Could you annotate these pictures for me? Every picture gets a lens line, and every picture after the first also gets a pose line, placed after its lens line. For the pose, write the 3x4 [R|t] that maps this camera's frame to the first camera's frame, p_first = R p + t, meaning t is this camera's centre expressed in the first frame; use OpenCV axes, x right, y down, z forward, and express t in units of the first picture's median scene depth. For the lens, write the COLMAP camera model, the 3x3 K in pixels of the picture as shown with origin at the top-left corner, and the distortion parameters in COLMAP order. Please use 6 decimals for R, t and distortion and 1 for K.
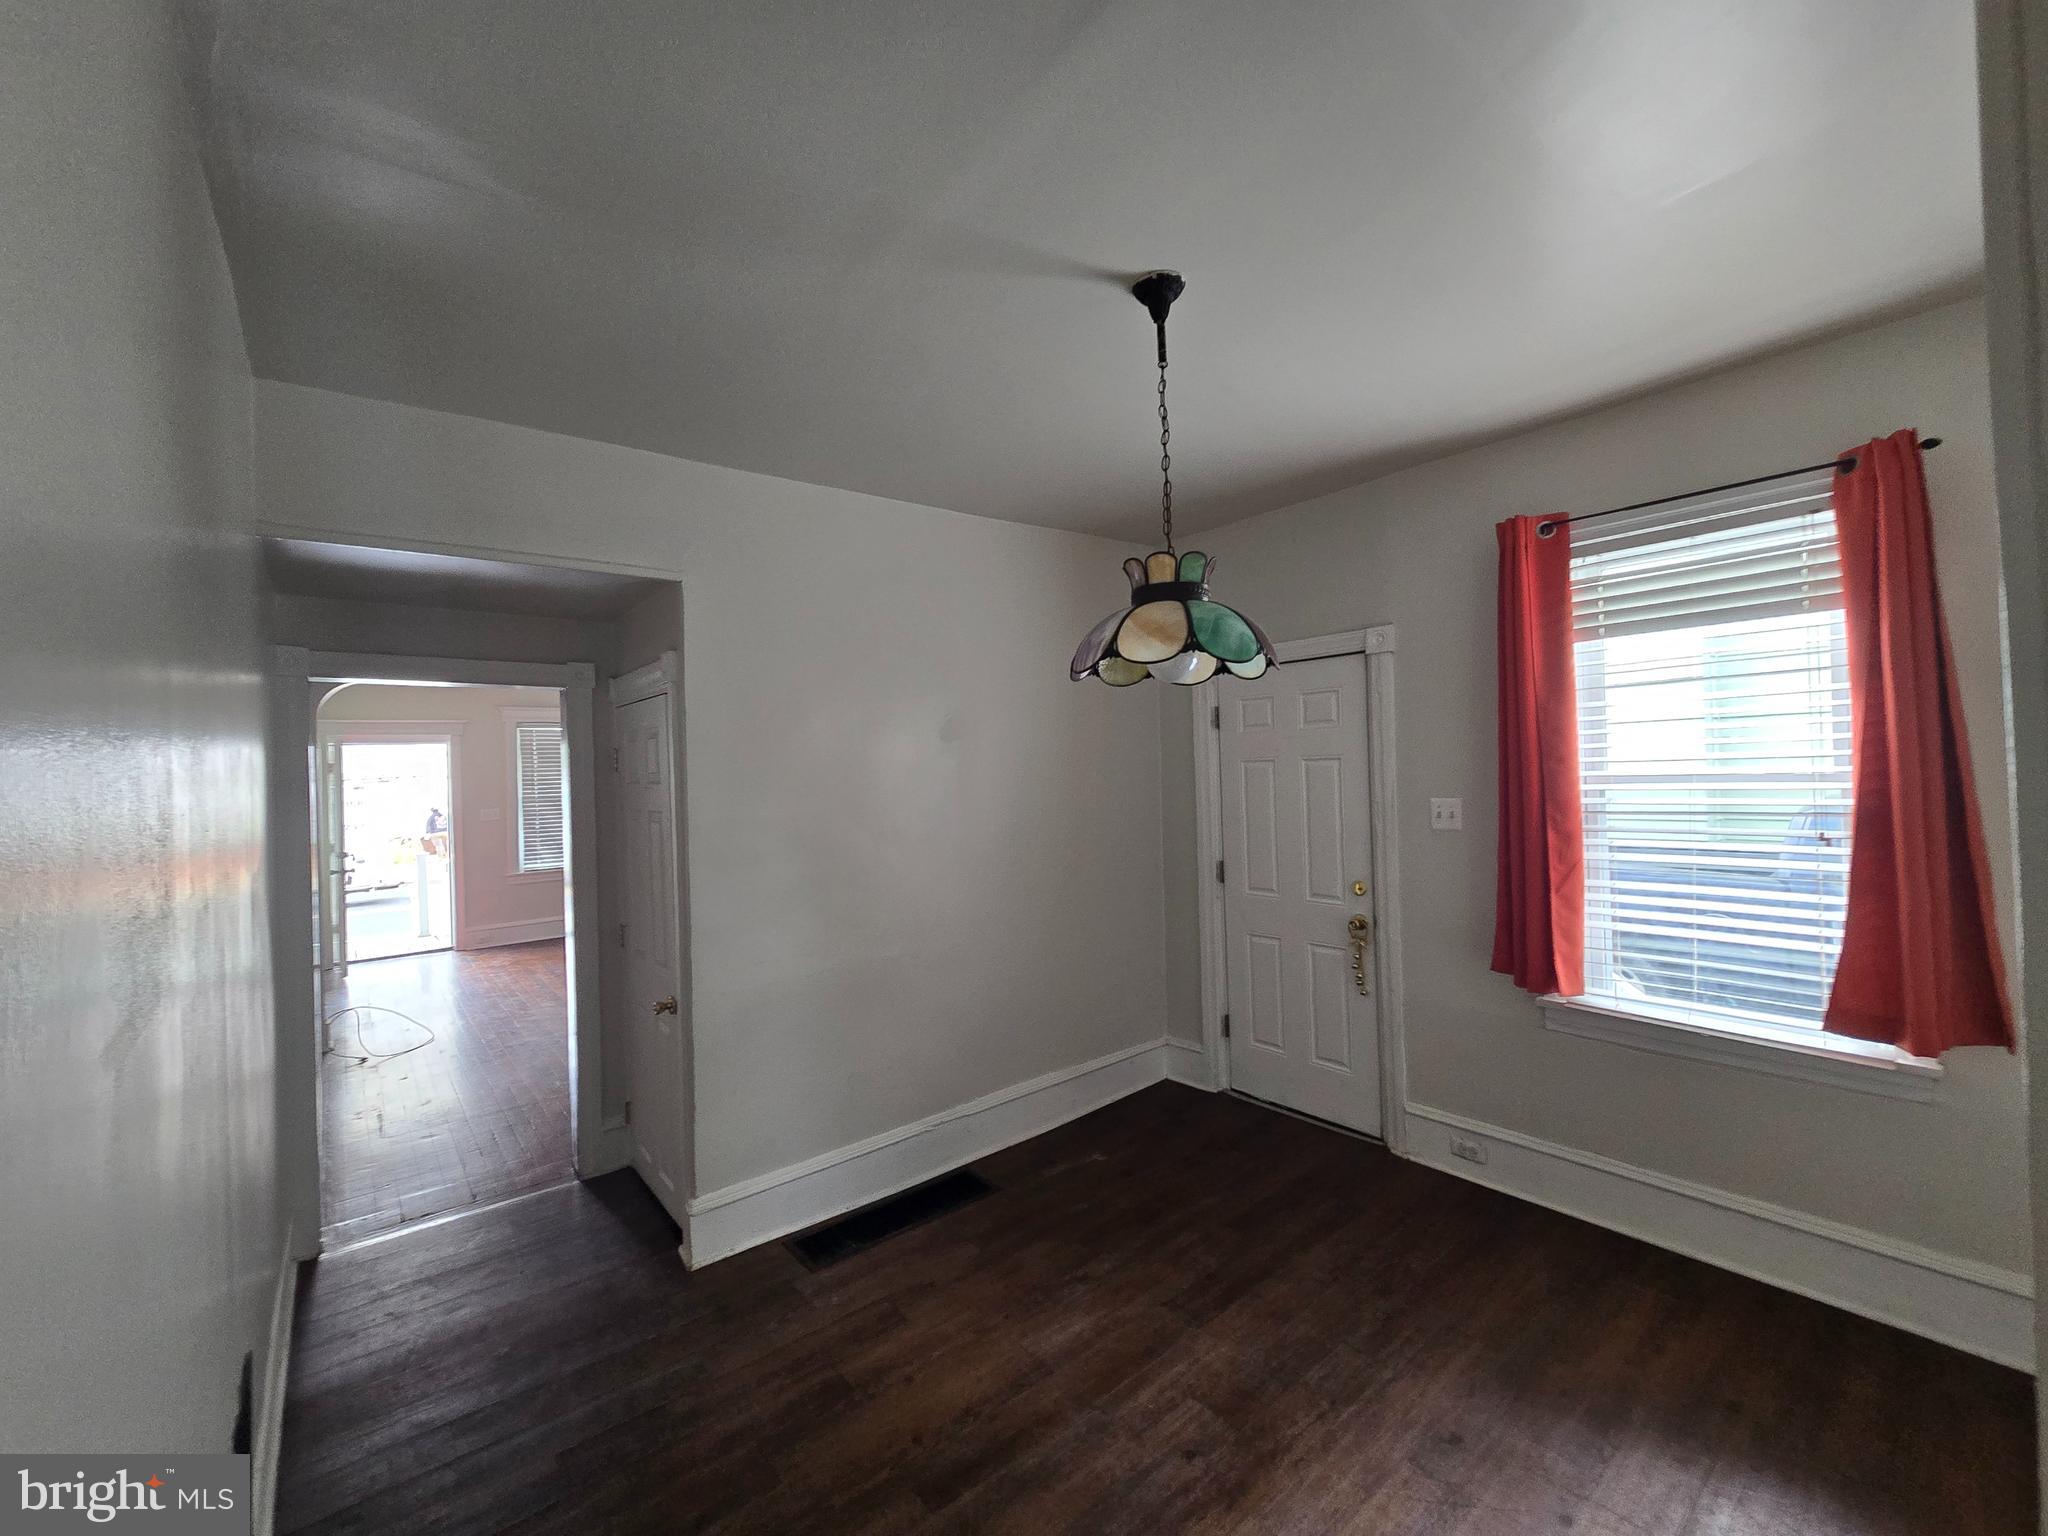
lens RADIAL K [[838.8, 0, 1019.0], [0, 838.8, 762.5], [0, 0, 1]] dist [-0.000469, -0.000180]
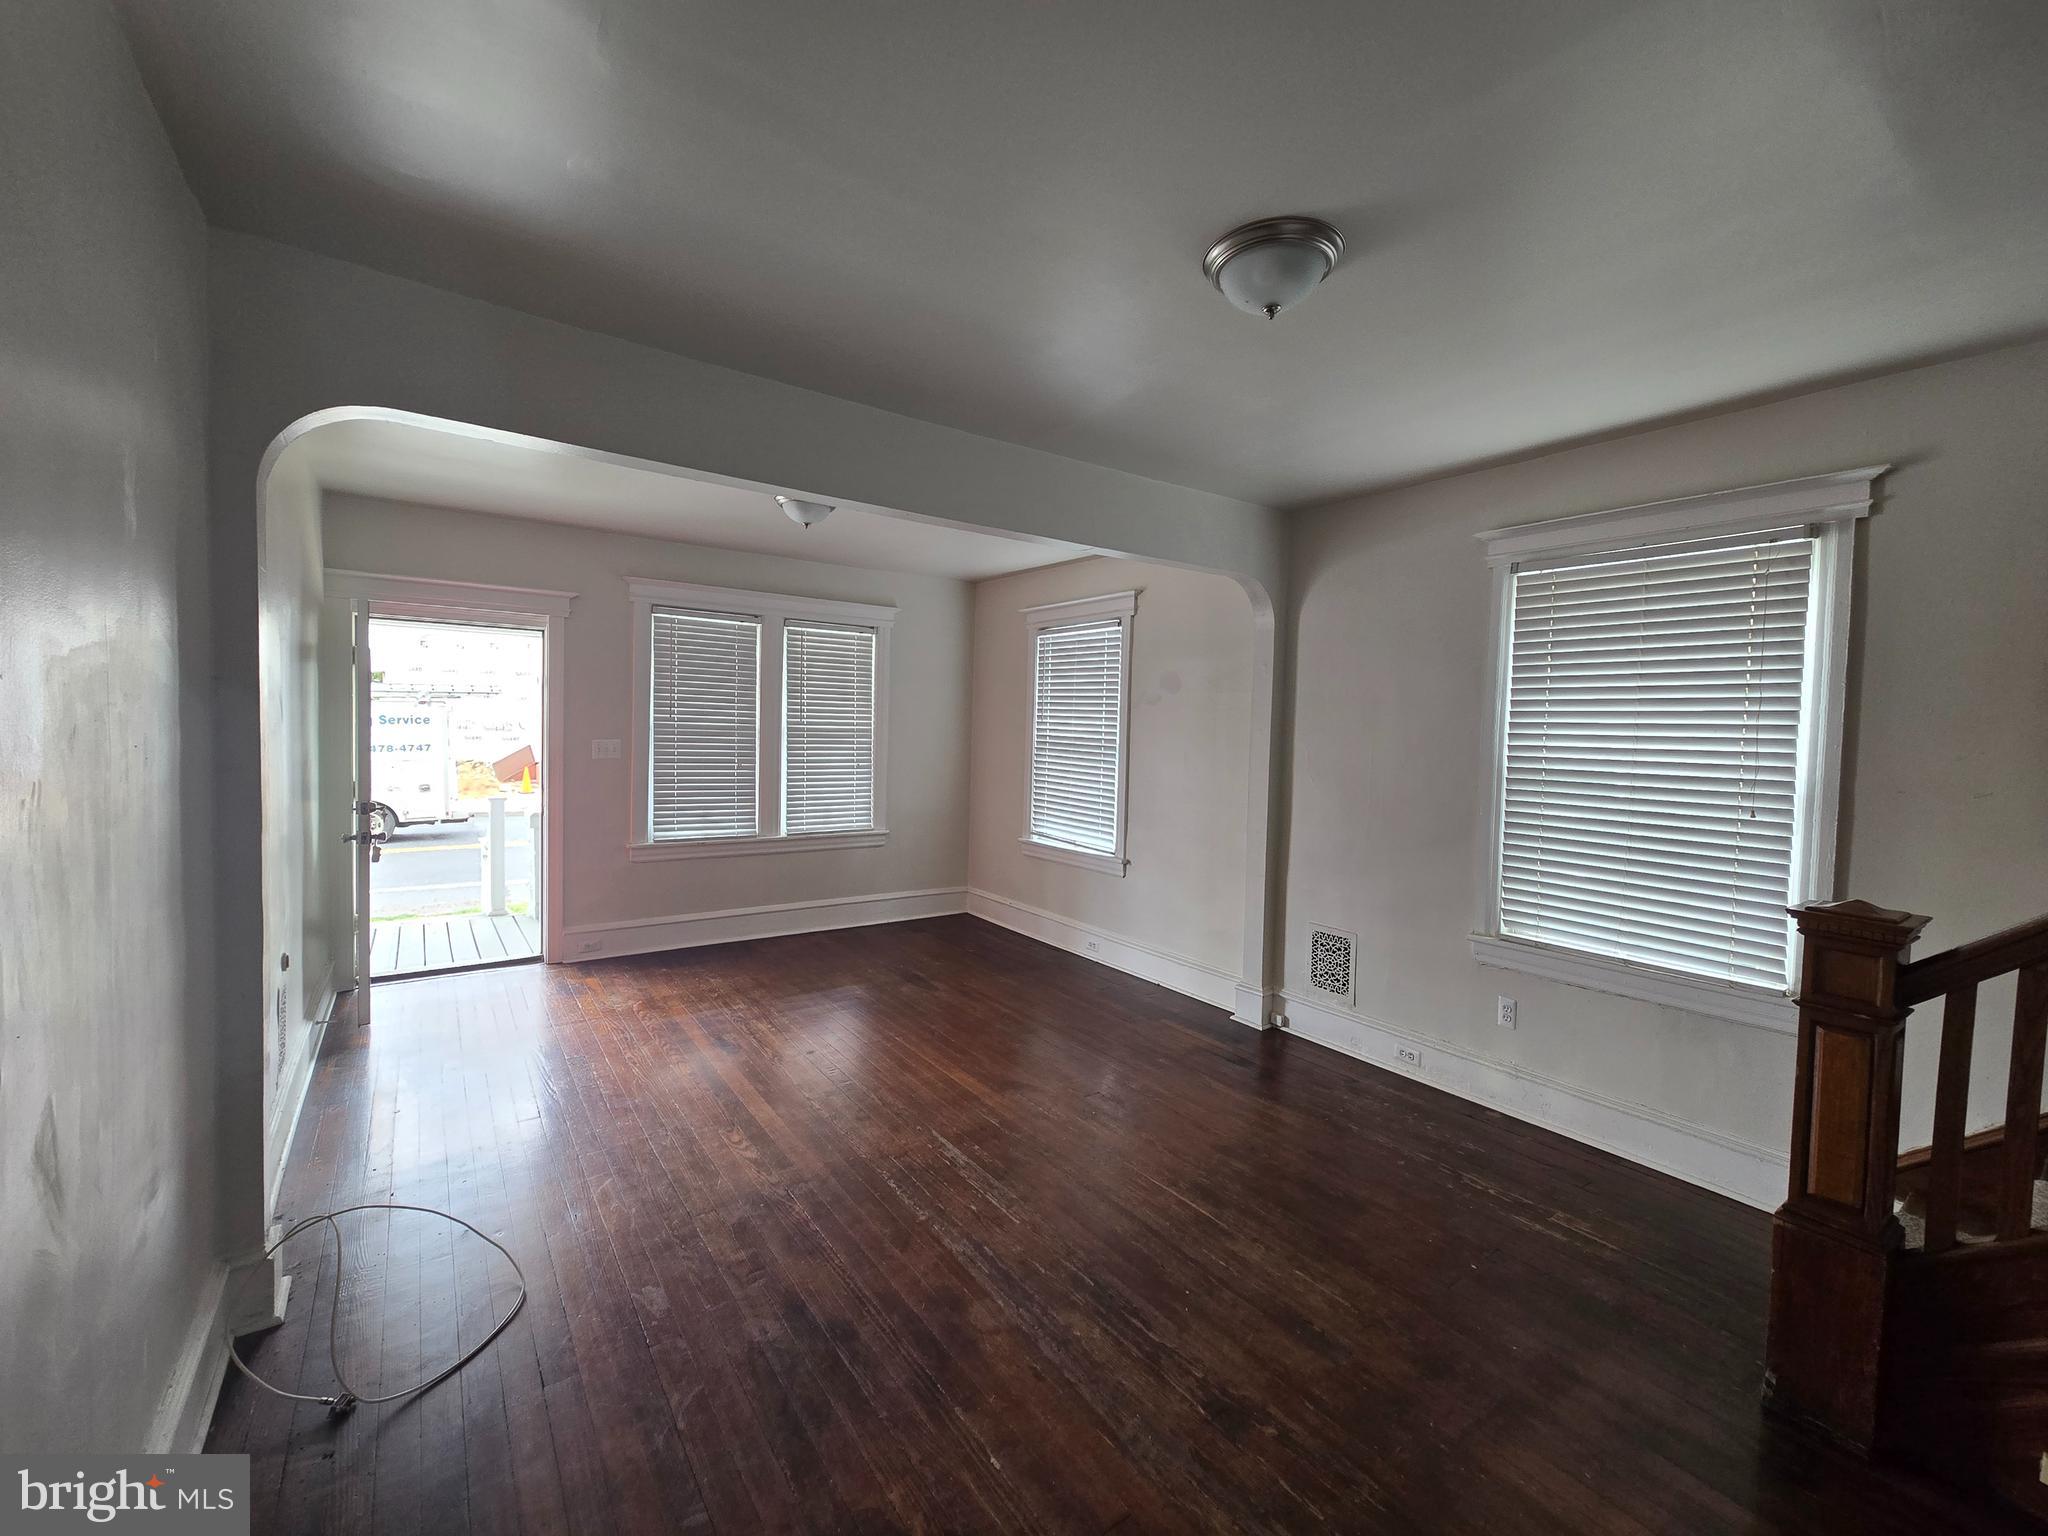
lens RADIAL K [[839.7, 0, 1013.3], [0, 839.7, 754.7], [0, 0, 1]] dist [0.000162, 0.000237]
pose [[0.995945, 0.063256, -0.063973, -0.169768], [-0.060152, 0.996970, 0.049324, 0.010164], [0.066899, -0.045276, 0.996732, 0.233595]]
